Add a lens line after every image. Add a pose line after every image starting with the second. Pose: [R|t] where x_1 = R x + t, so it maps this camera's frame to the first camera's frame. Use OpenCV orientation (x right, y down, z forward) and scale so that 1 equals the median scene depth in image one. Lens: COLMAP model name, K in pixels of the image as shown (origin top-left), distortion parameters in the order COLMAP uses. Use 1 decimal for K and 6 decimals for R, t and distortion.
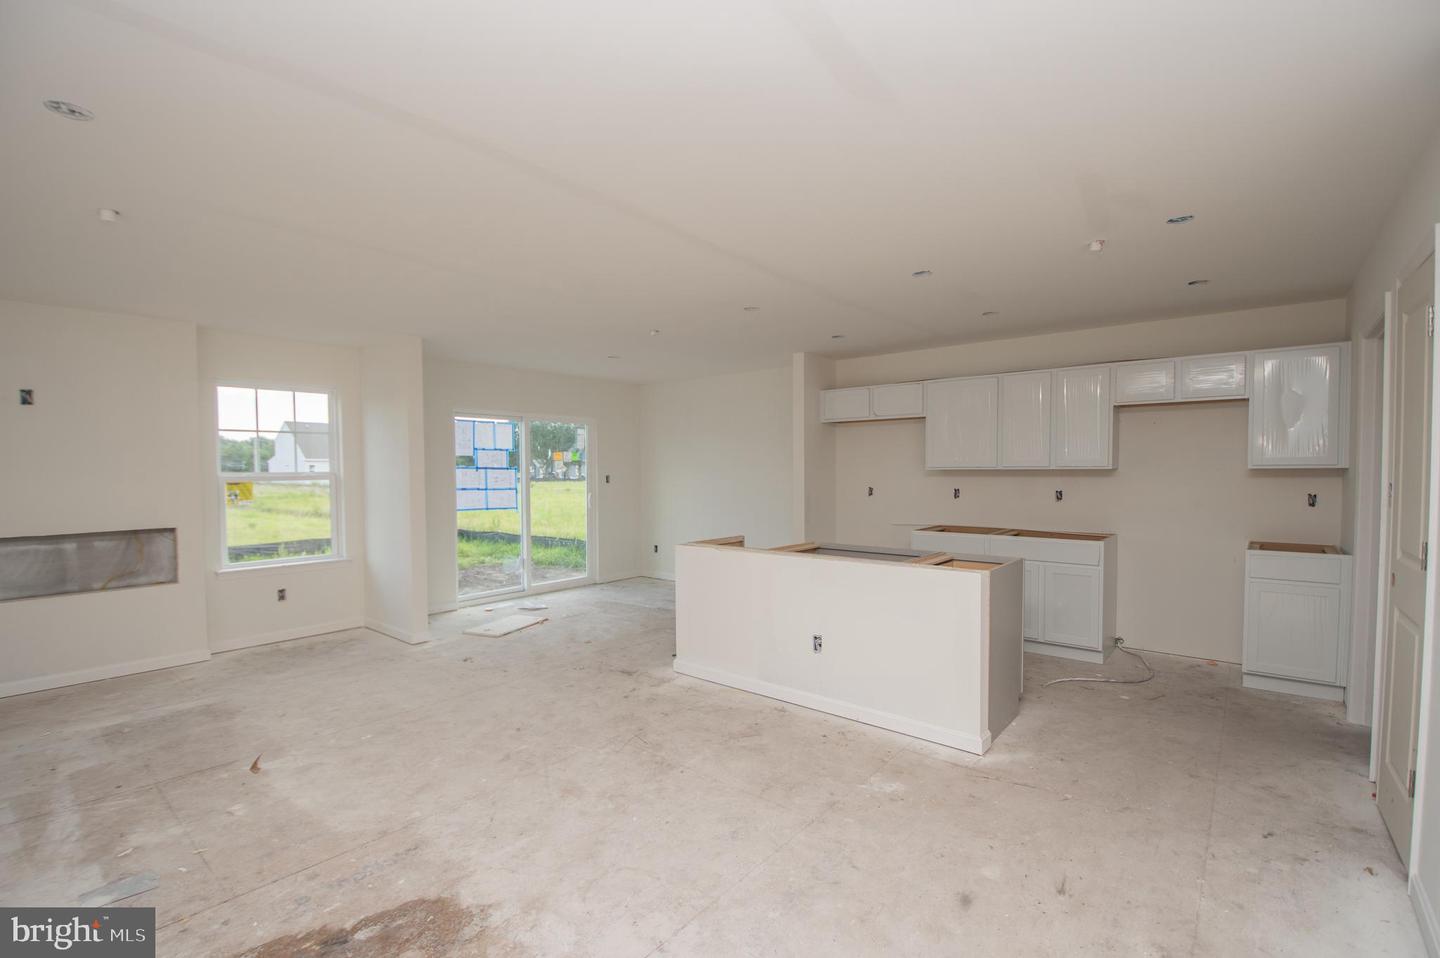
lens RADIAL K [[634.5, 0, 724.1], [0, 634.5, 482.9], [0, 0, 1]] dist [-0.003111, -0.000301]
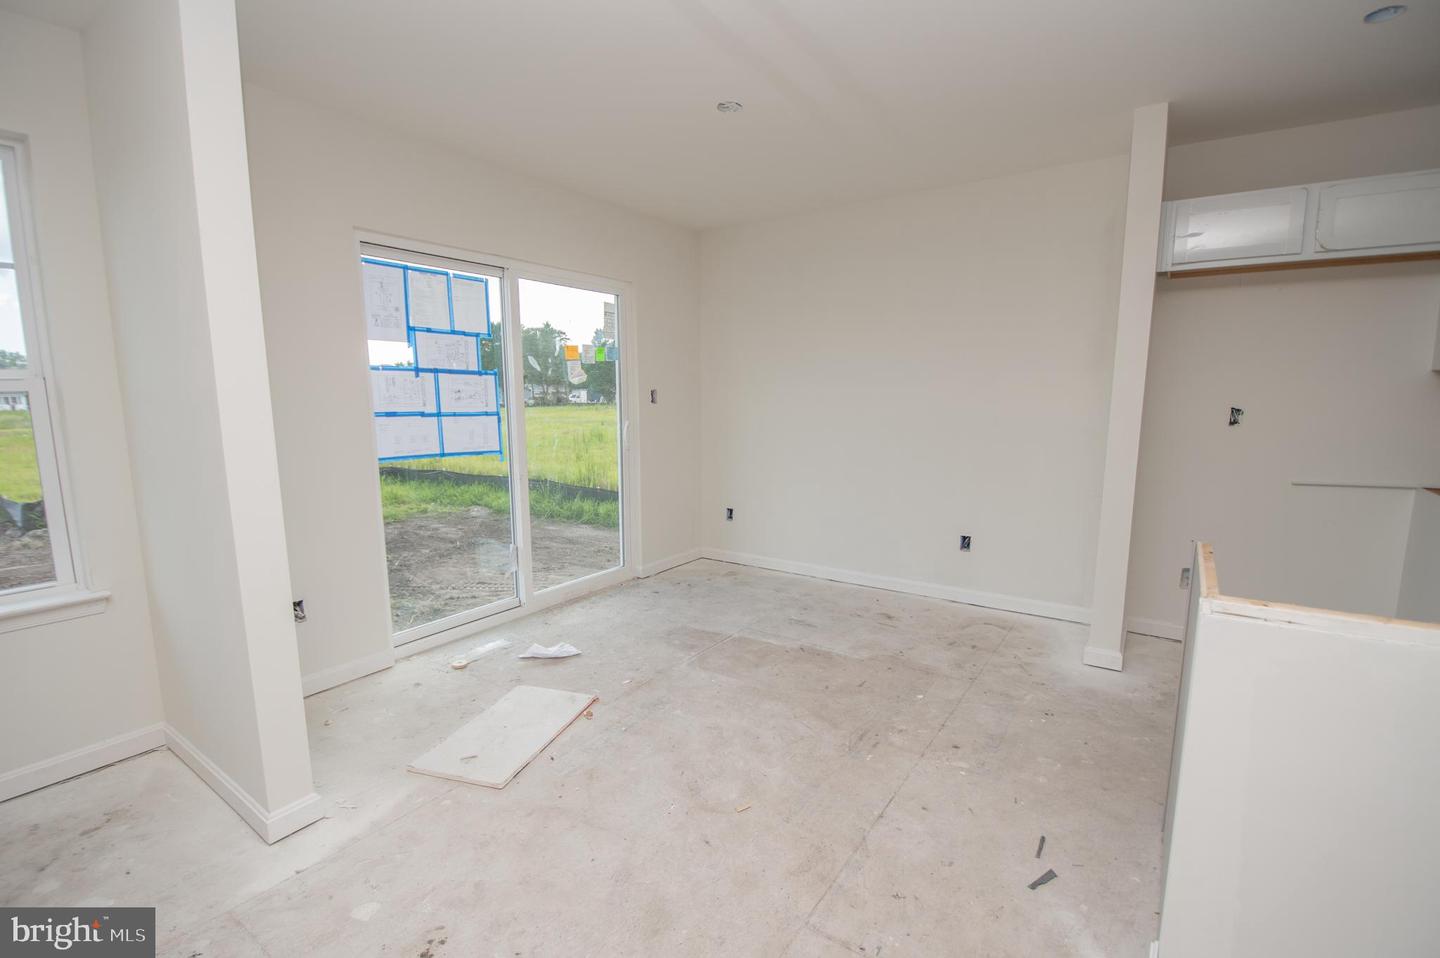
lens RADIAL K [[634.5, 0, 716.0], [0, 634.5, 480.8], [0, 0, 1]] dist [-0.003111, -0.000301]
pose [[0.996950, -0.010897, 0.077281, -0.194056], [0.002081, 0.993565, 0.113242, 0.005616], [-0.078017, -0.112736, 0.990557, 0.477795]]
